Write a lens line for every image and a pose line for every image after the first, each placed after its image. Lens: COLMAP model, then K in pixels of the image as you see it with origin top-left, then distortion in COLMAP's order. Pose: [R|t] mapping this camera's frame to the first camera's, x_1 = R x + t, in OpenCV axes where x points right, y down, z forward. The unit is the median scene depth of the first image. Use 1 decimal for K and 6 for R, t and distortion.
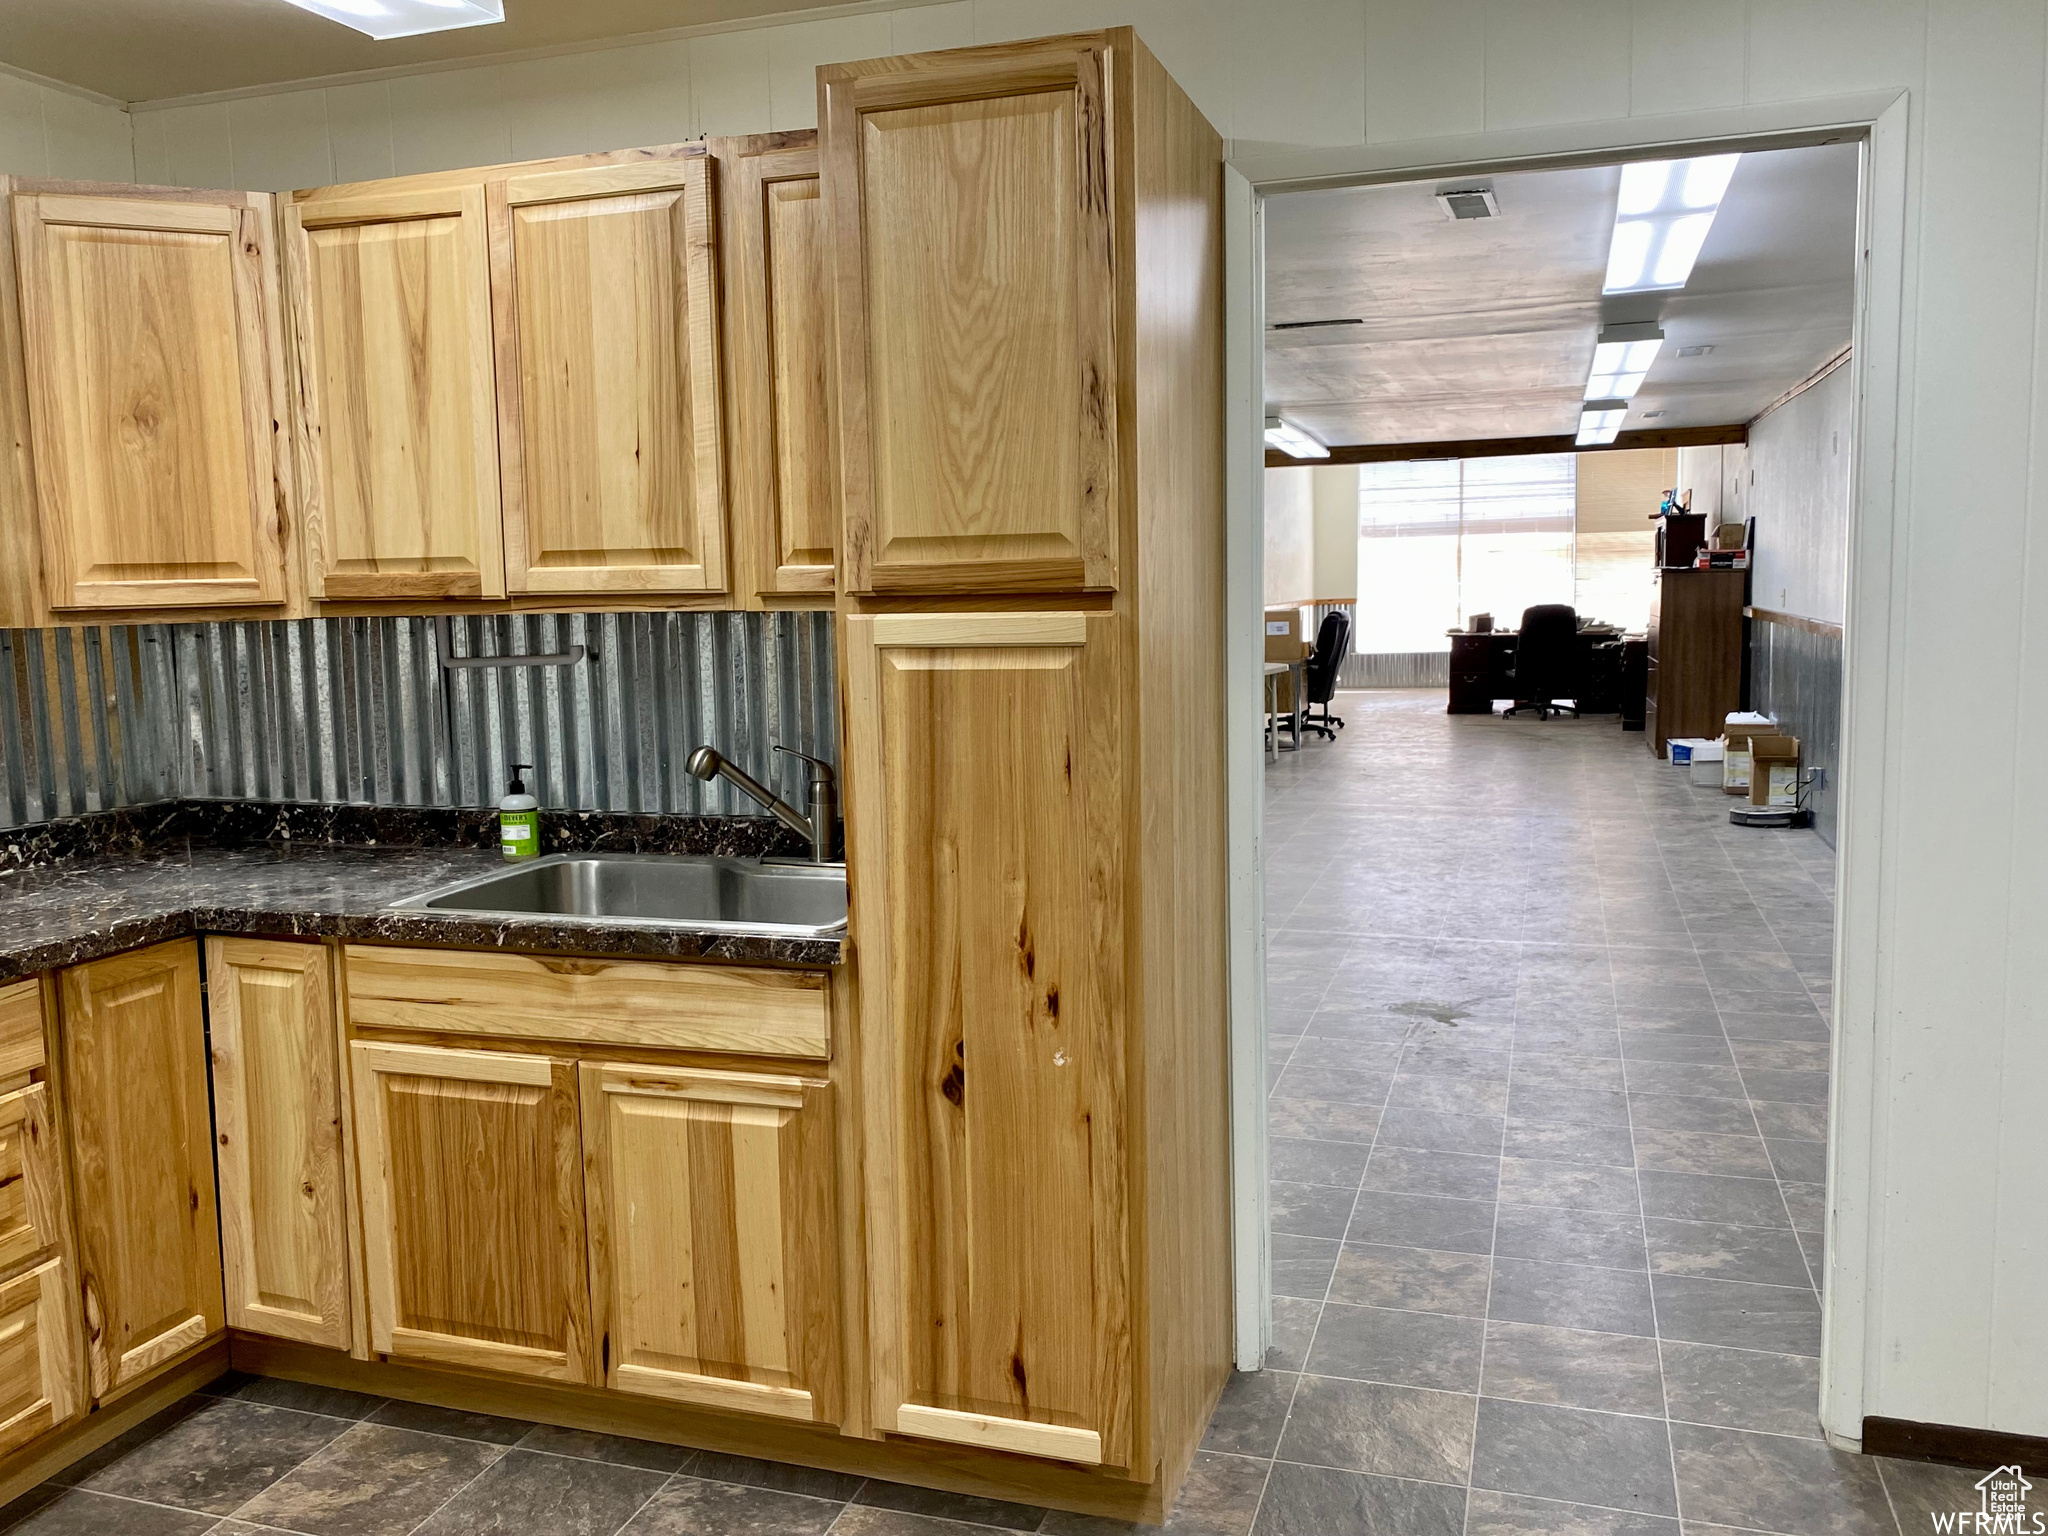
lens RADIAL K [[1656.5, 0, 1024.0], [0, 1656.5, 768.0], [0, 0, 1]] dist [0.071535, -0.095120]
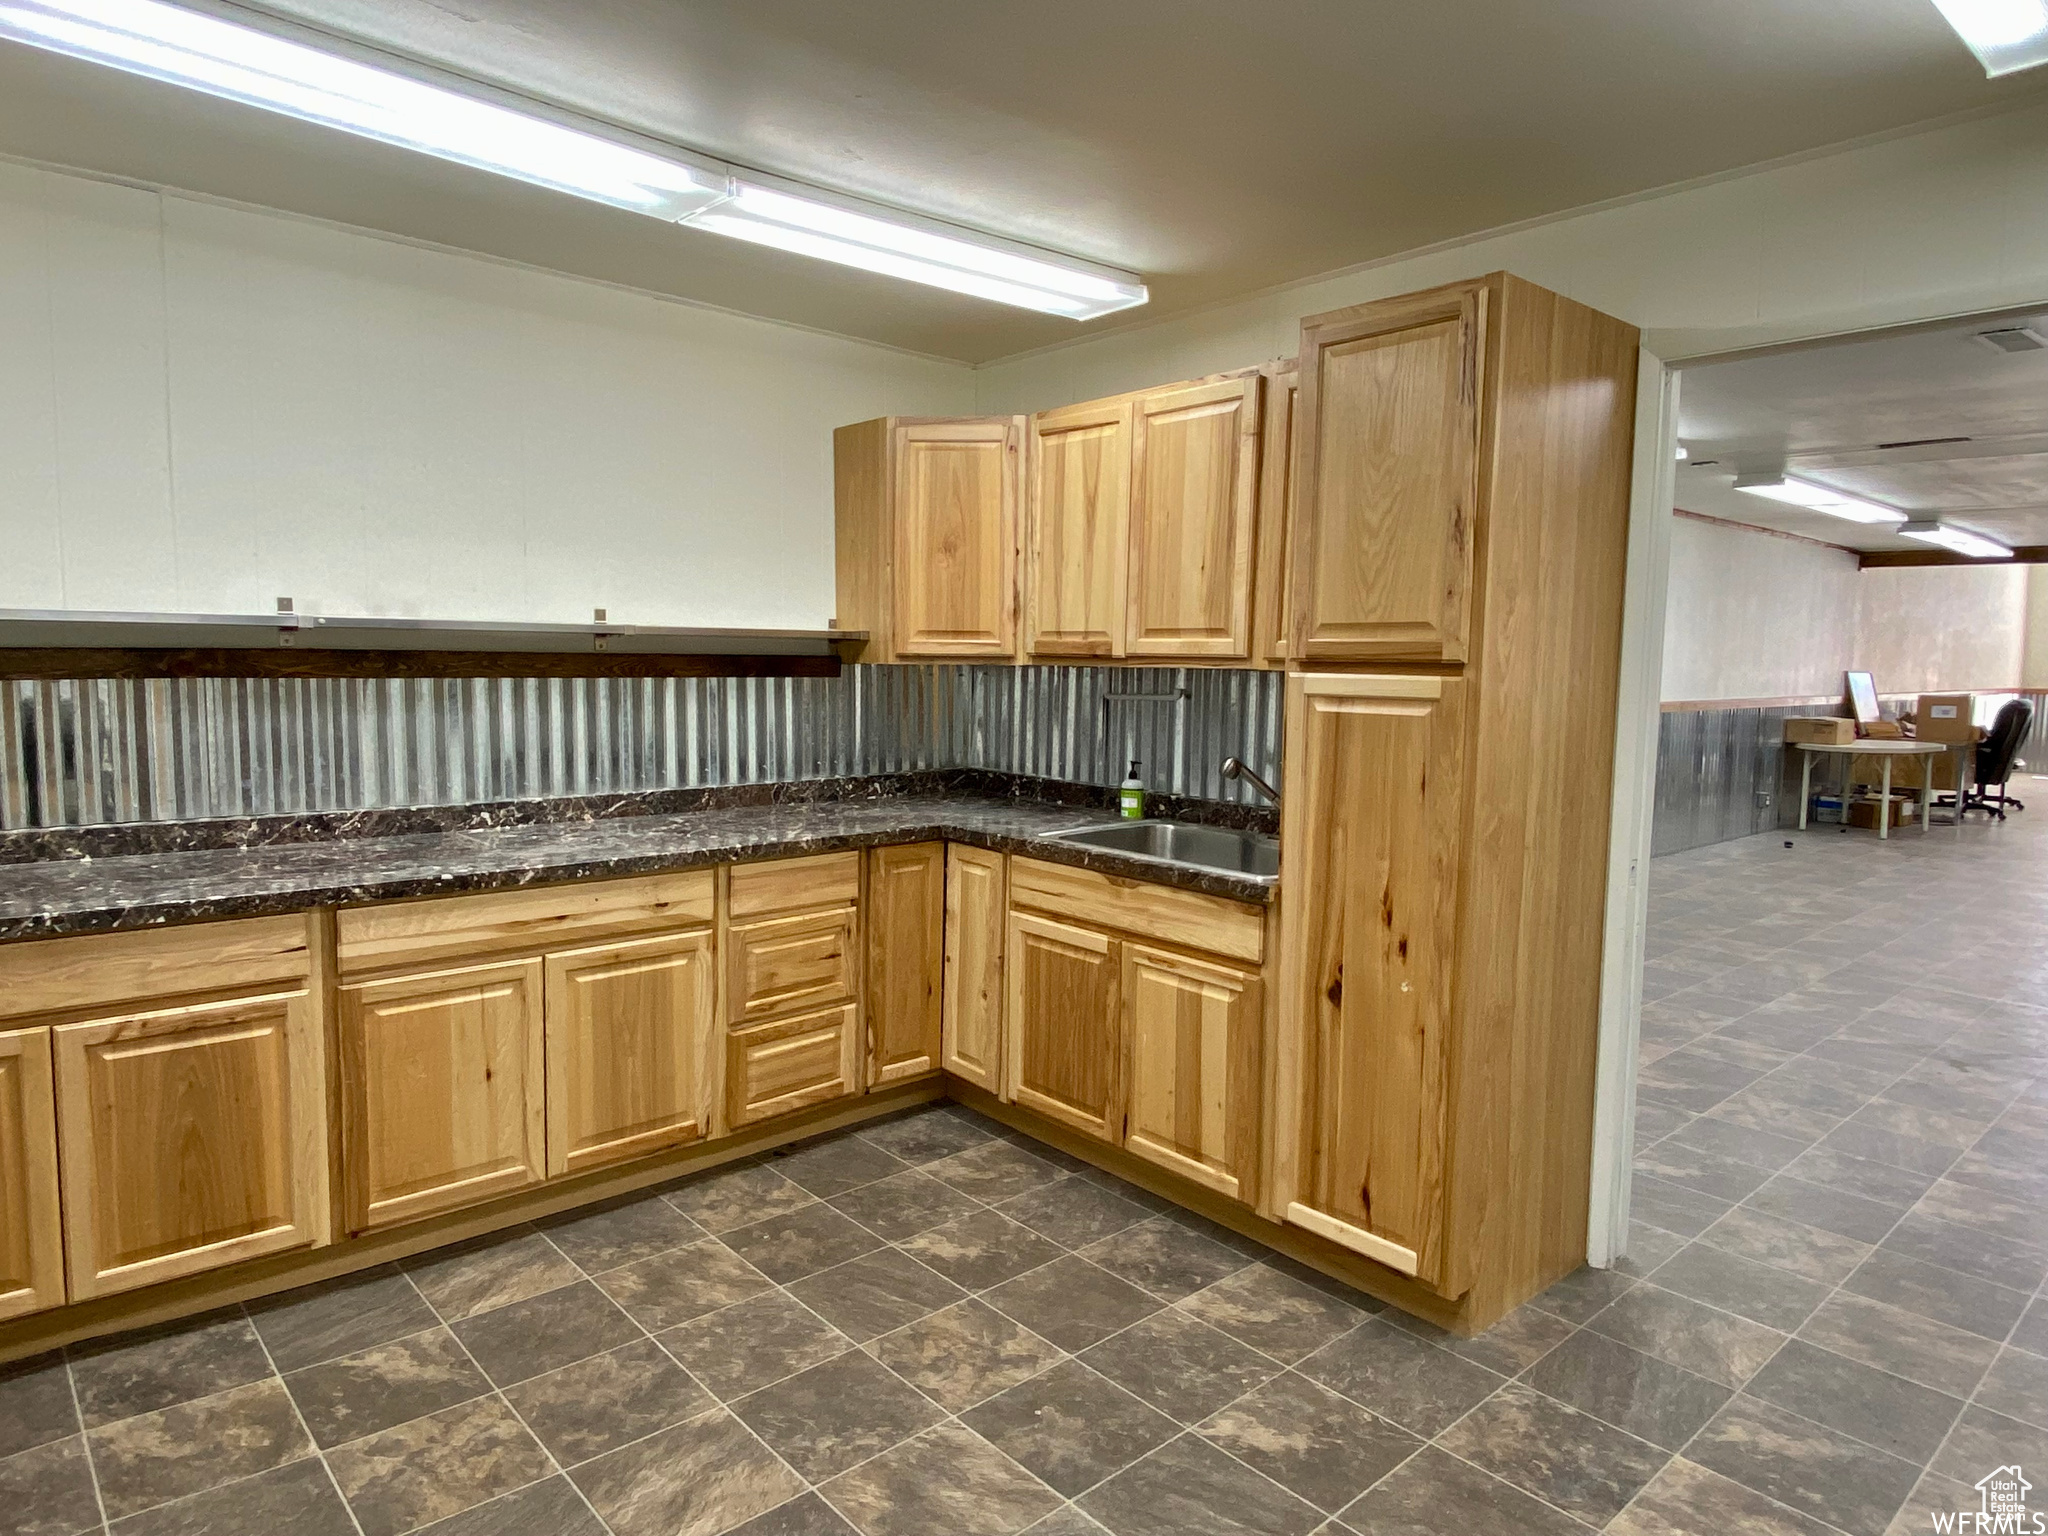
lens RADIAL K [[1245.8, 0, 1024.0], [0, 1245.8, 768.0], [0, 0, 1]] dist [0.125802, -0.169526]
pose [[0.864694, 0.080310, -0.495838, 0.237363], [-0.089572, 0.995967, 0.005110, 0.009709], [0.494249, 0.039995, 0.868400, -0.110647]]
